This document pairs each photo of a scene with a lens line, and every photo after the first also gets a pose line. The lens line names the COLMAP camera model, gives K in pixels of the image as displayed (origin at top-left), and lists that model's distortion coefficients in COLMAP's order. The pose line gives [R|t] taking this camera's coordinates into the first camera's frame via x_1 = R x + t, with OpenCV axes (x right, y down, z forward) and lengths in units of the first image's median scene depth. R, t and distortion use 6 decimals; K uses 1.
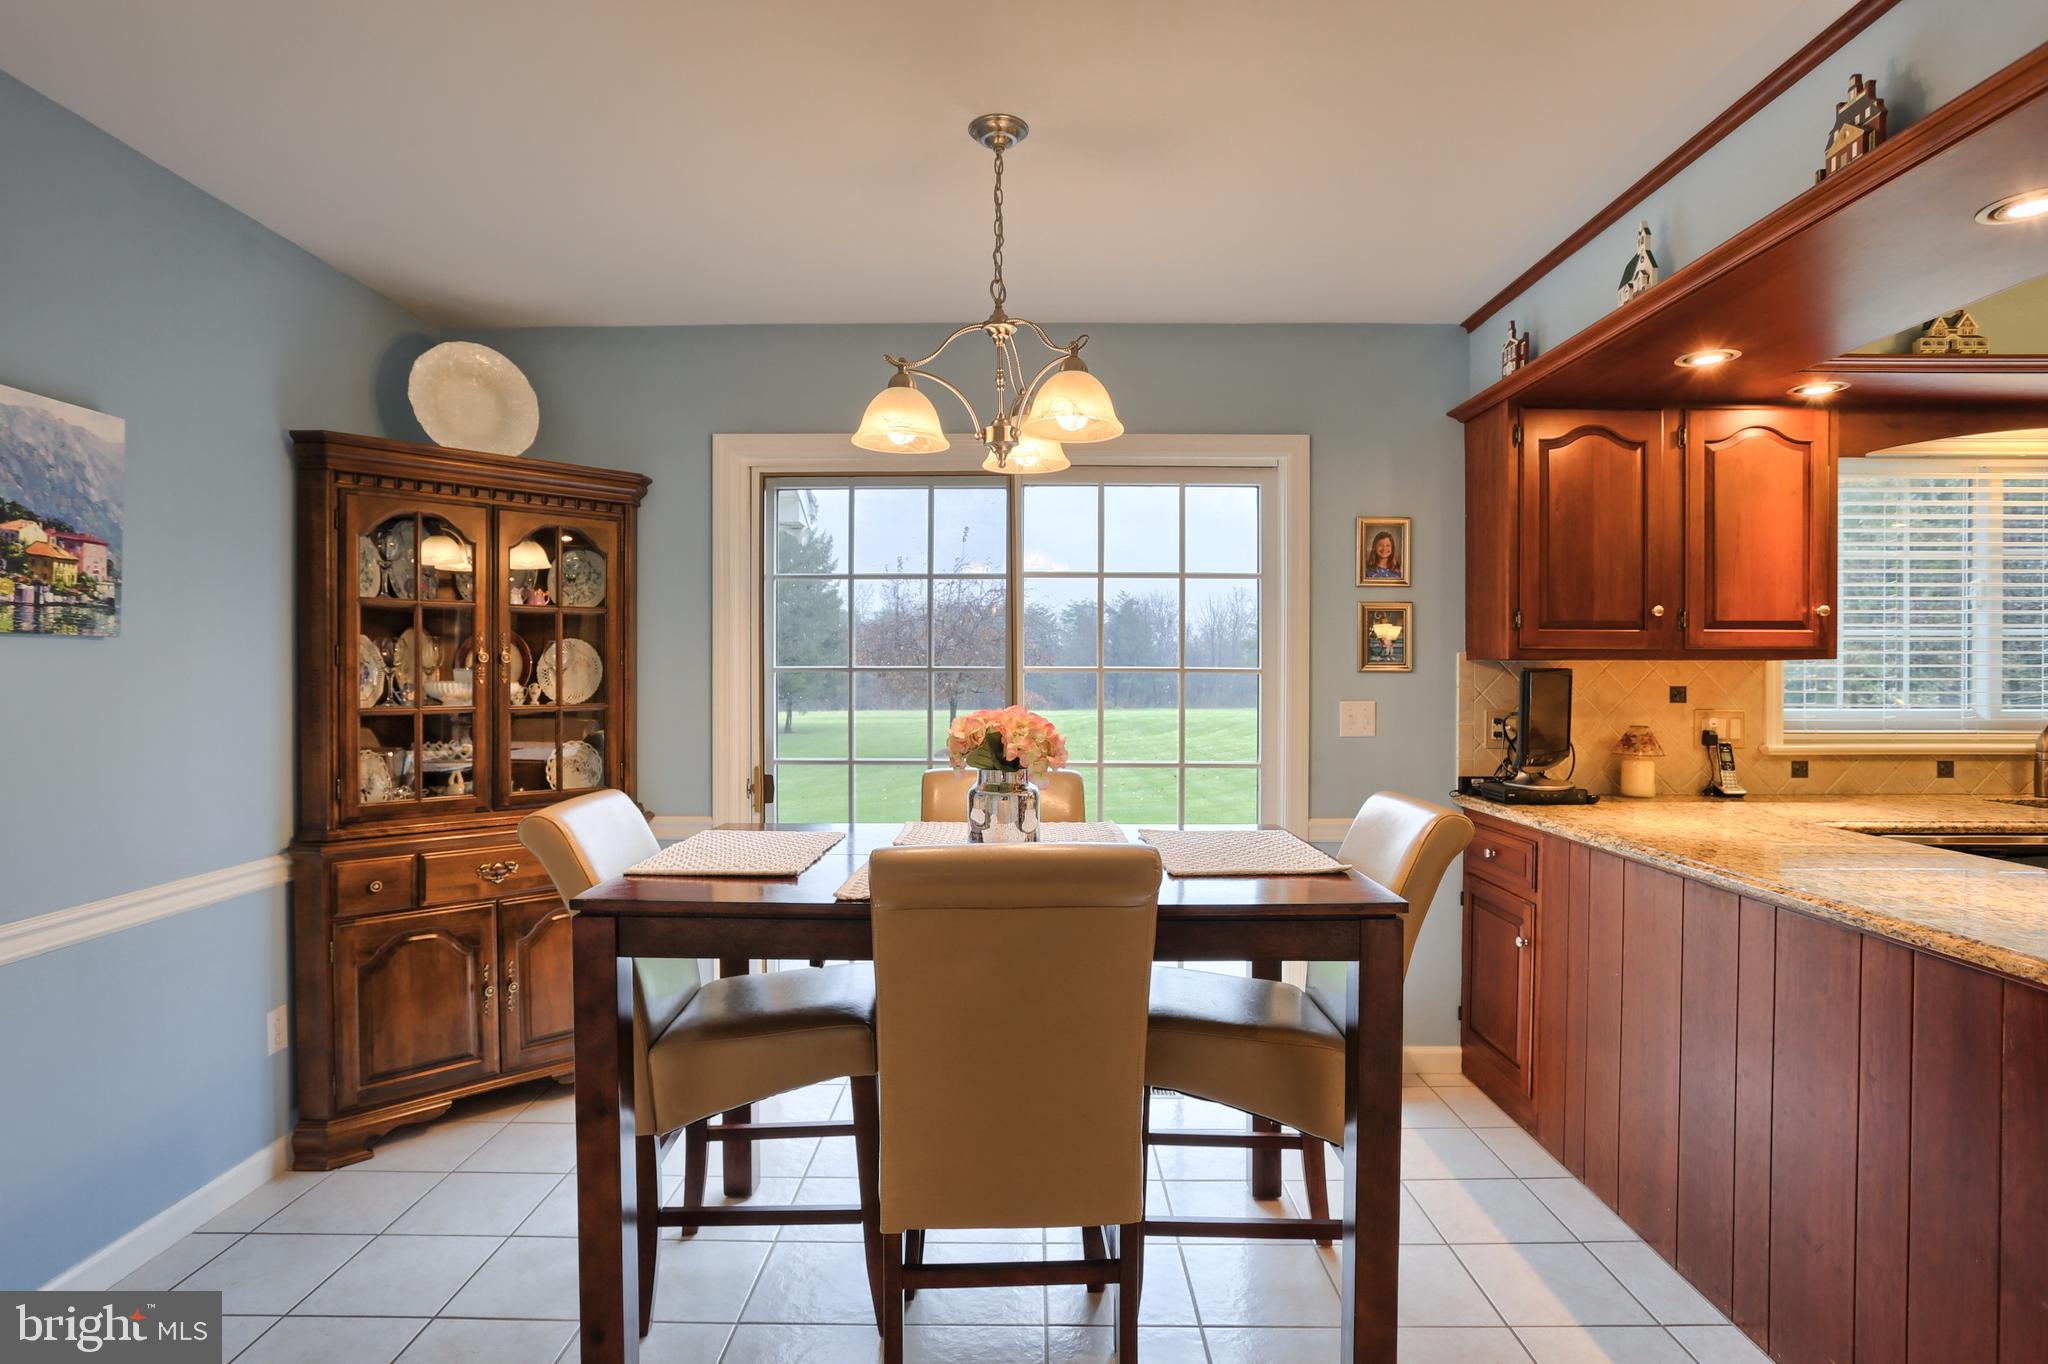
lens RADIAL K [[1055.5, 0, 1009.8], [0, 1055.5, 680.4], [0, 0, 1]] dist [-0.062214, 0.031732]
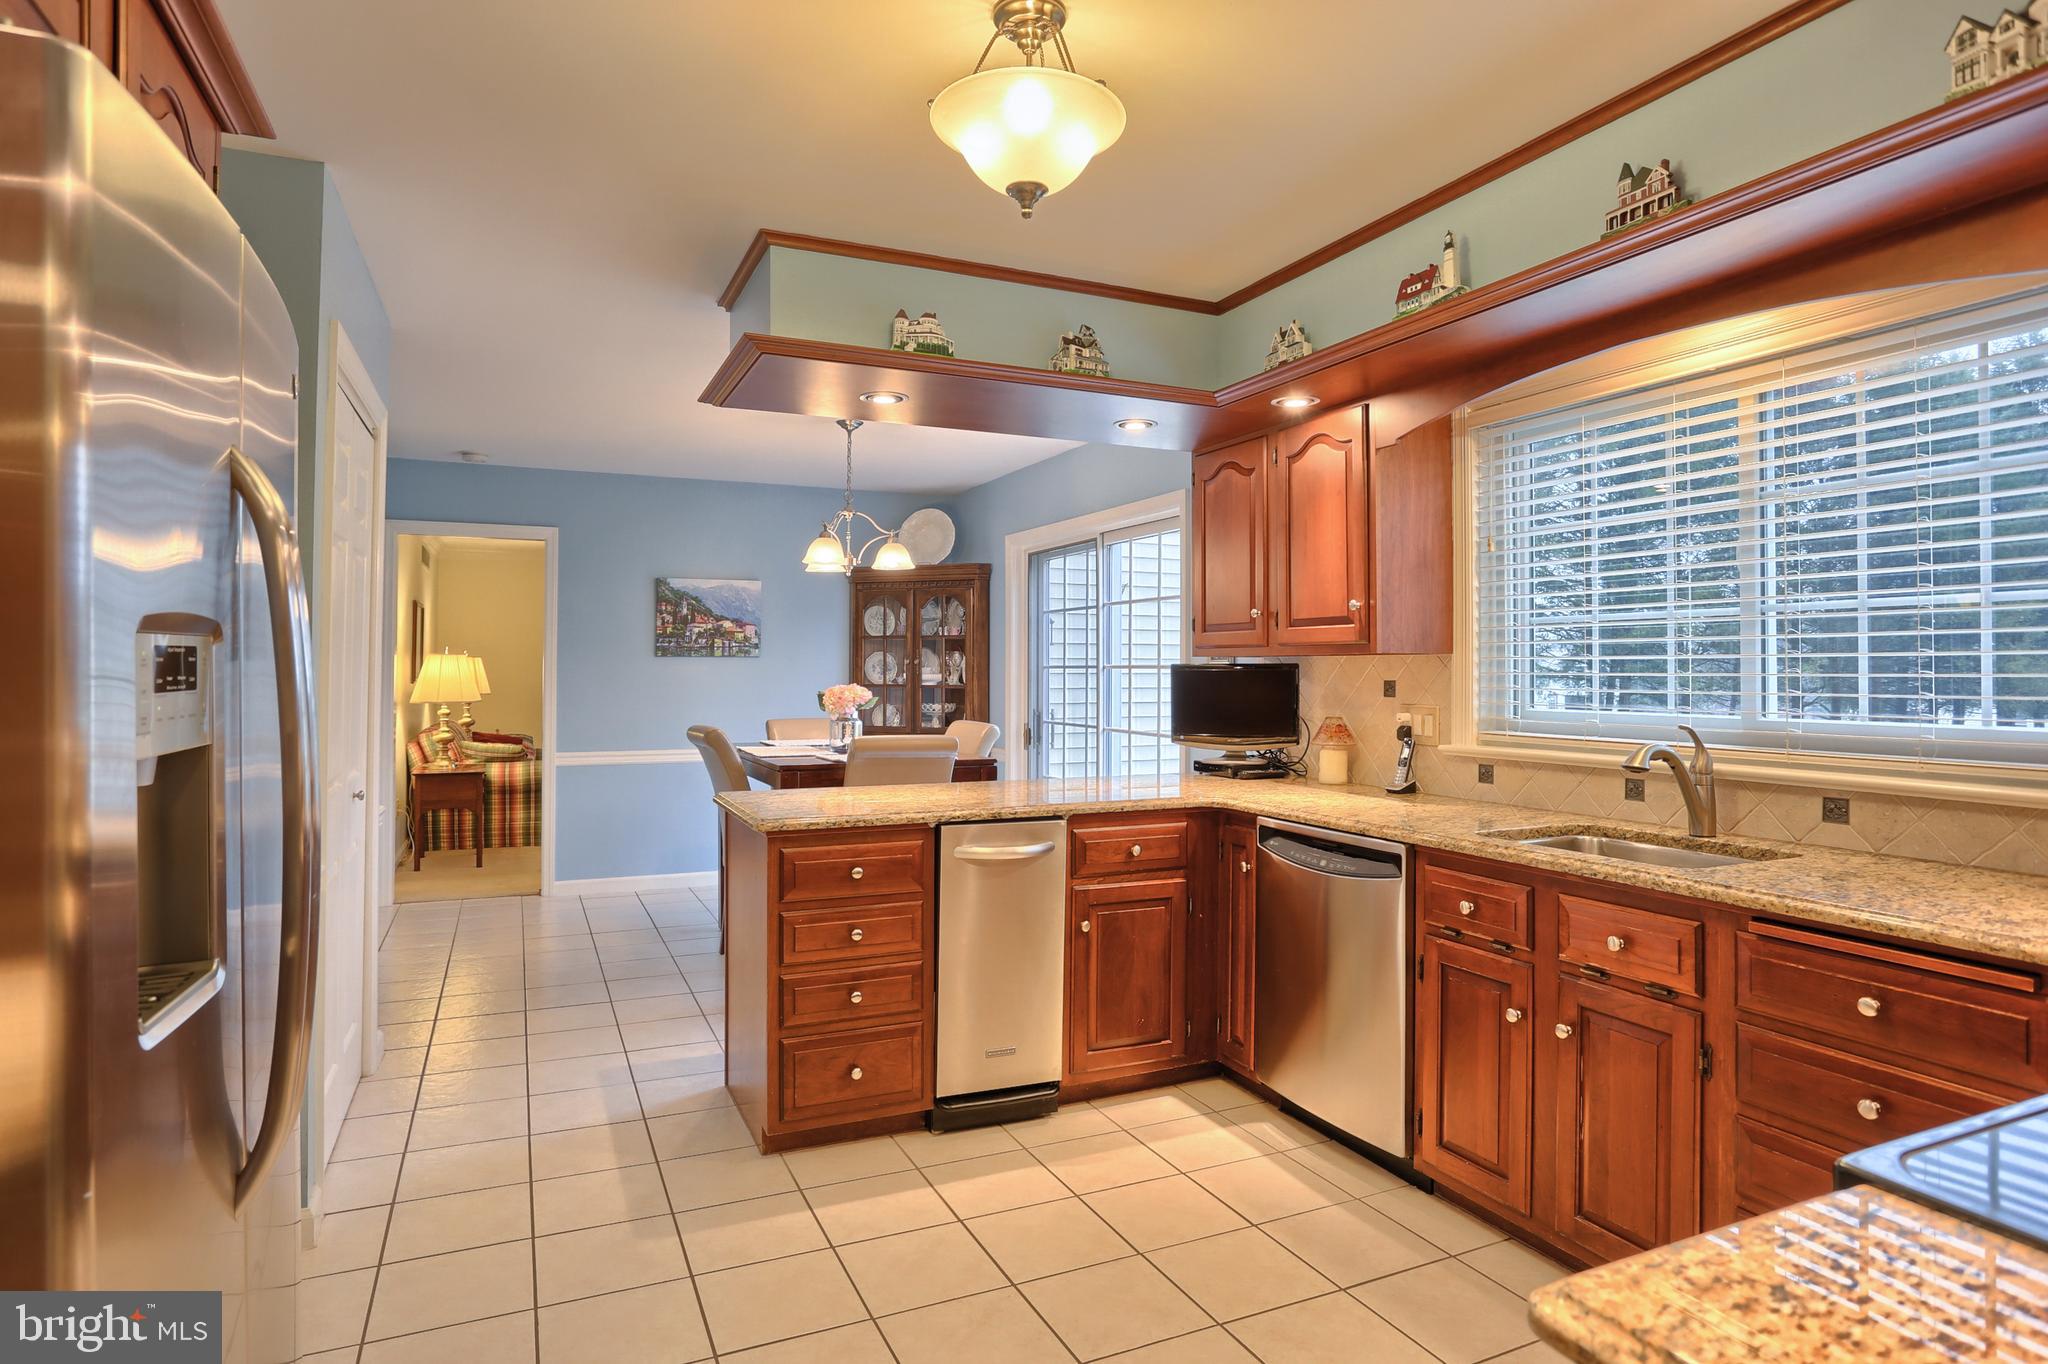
lens RADIAL K [[1132.9, 0, 1037.4], [0, 1132.9, 663.6], [0, 0, 1]] dist [-0.023355, -0.000161]
pose [[0.424567, -0.005650, -0.905379, 1.603646], [-0.006680, 0.999934, -0.009372, 0.001798], [0.905372, 0.010027, 0.424501, 0.238375]]
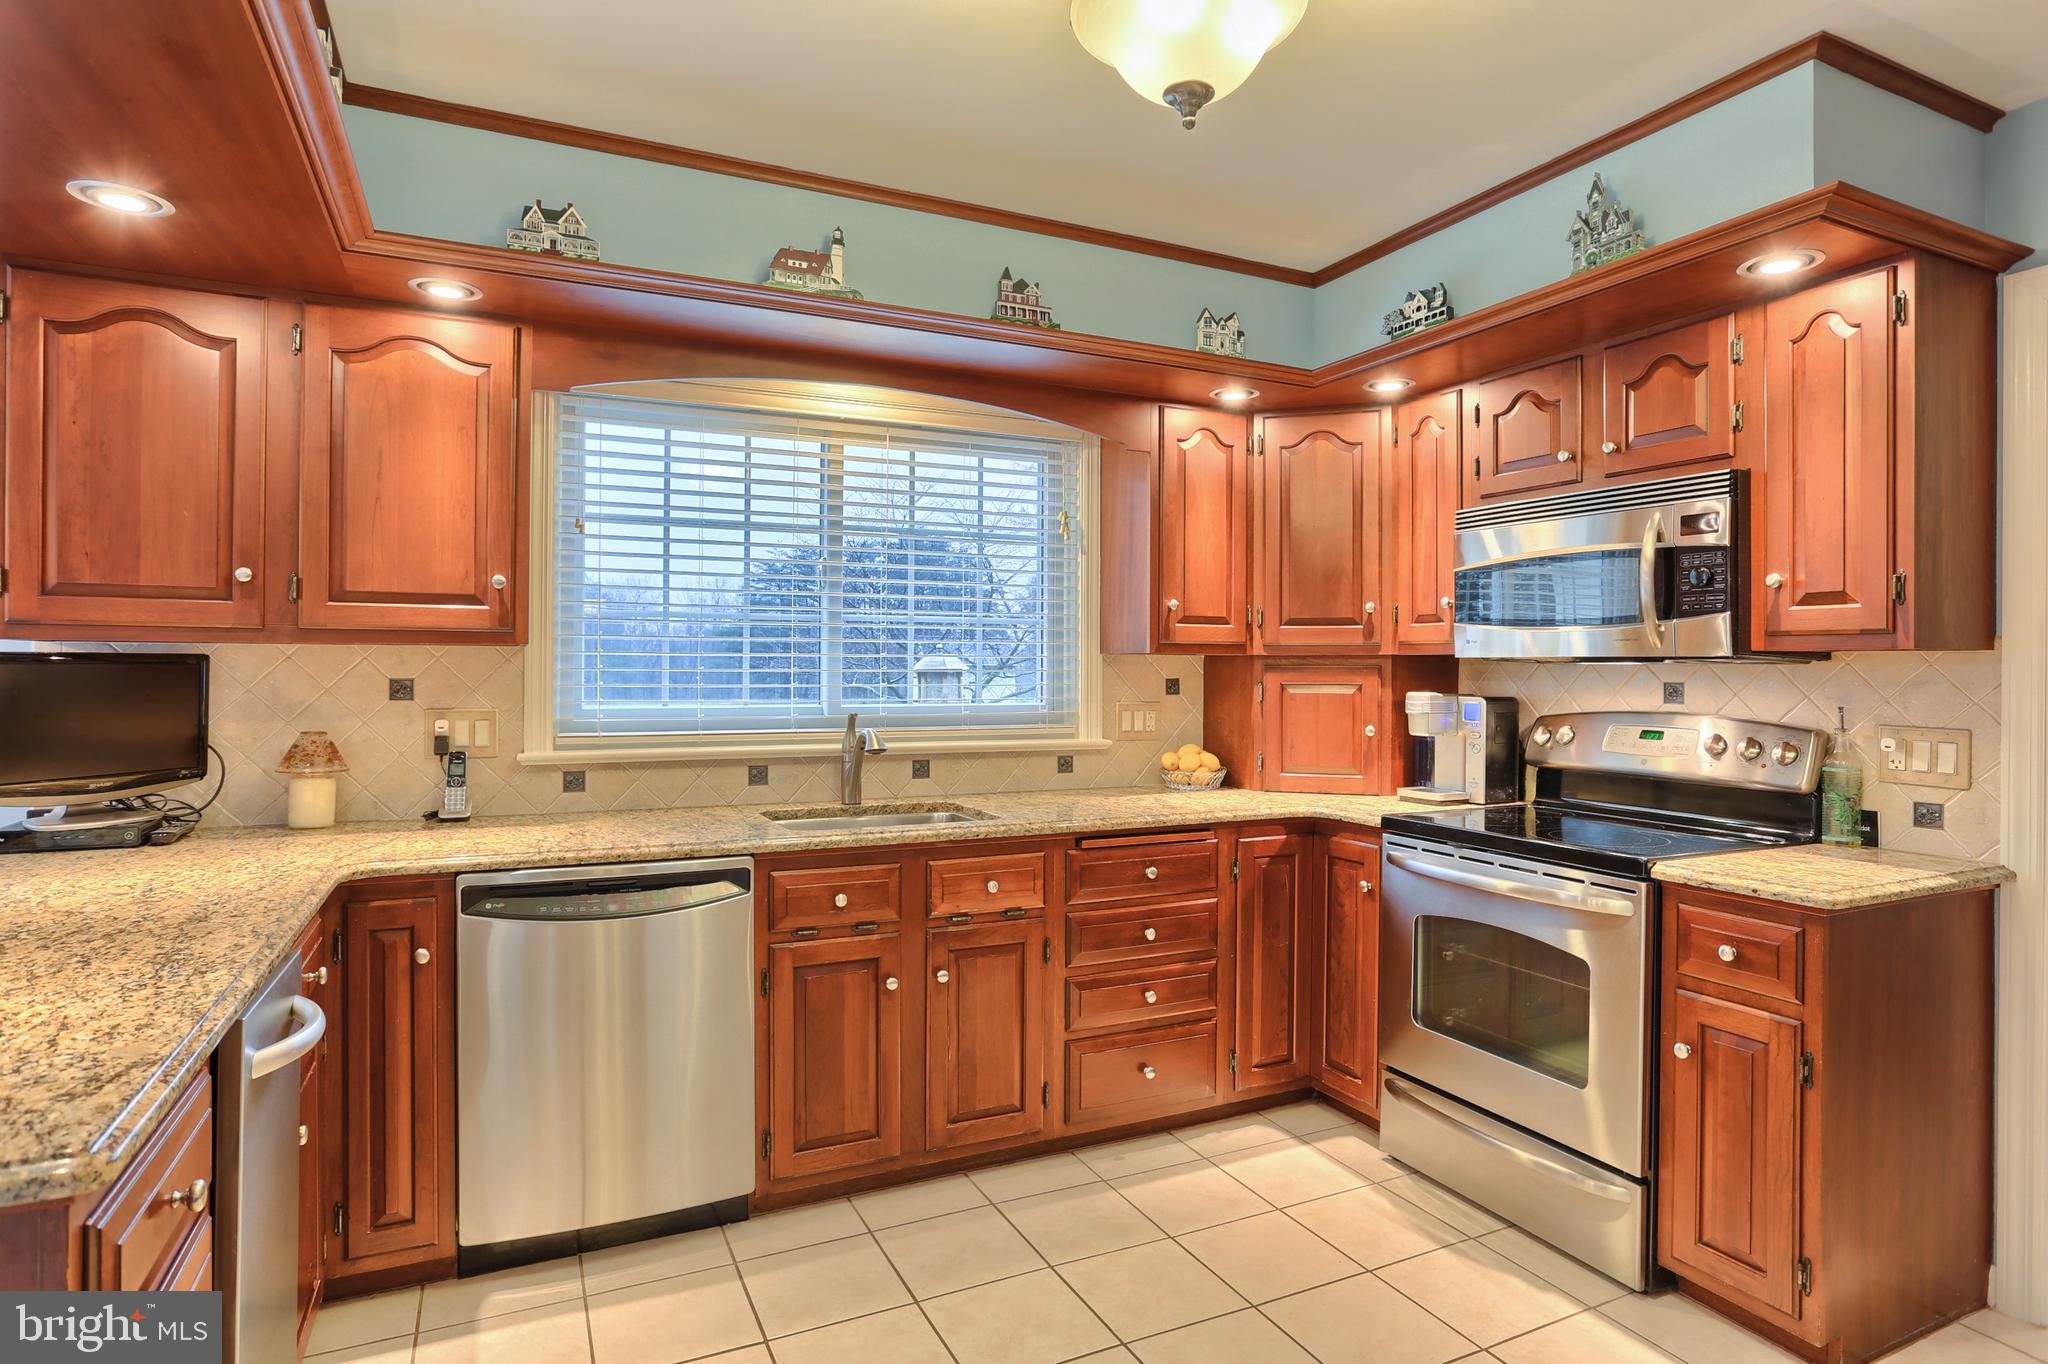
lens RADIAL K [[1099.4, 0, 1007.3], [0, 1099.4, 677.5], [0, 0, 1]] dist [-0.069119, 0.041339]
pose [[0.900899, -0.000381, 0.434028, 0.753973], [-0.001418, 0.999992, 0.003822, 0.001105], [-0.434026, -0.004059, 0.900891, 0.088042]]
